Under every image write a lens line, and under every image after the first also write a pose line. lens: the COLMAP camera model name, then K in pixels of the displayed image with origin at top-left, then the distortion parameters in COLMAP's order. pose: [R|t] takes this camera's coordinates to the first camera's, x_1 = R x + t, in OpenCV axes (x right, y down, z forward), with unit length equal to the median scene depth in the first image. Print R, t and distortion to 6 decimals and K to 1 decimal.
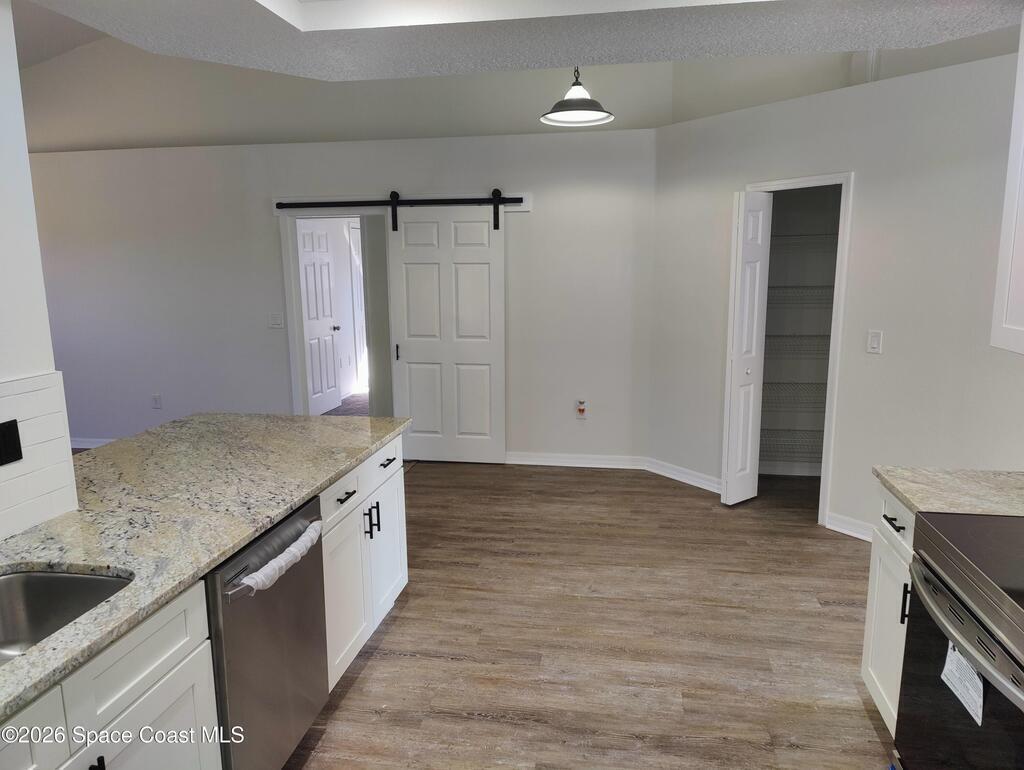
lens RADIAL K [[707.6, 0, 512.7], [0, 707.6, 382.1], [0, 0, 1]] dist [0.042124, -0.040723]
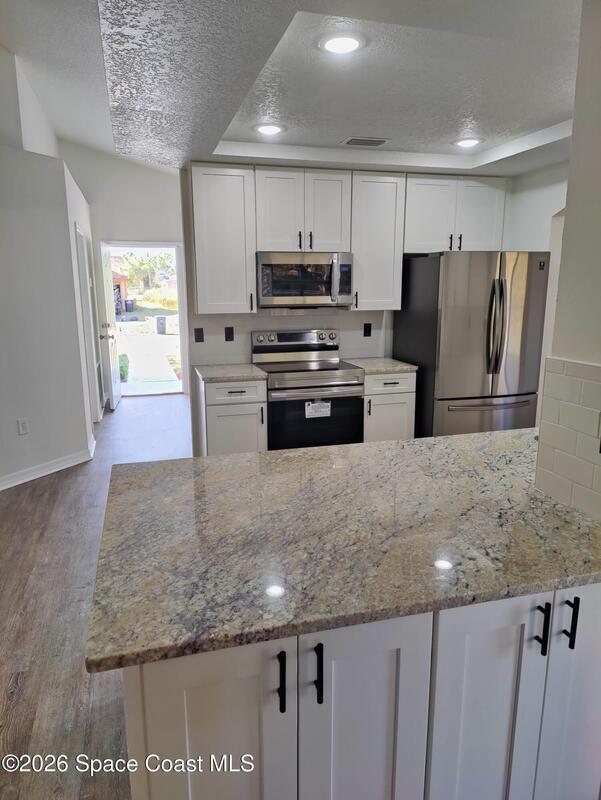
lens RADIAL K [[555.2, 0, 299.3], [0, 555.2, 401.0], [0, 0, 1]] dist [0.039952, -0.041354]
pose [[-0.441532, -0.172425, 0.880522, -0.817311], [0.163022, 0.949611, 0.267700, -0.157481], [-0.882311, 0.261743, -0.391174, 1.125373]]
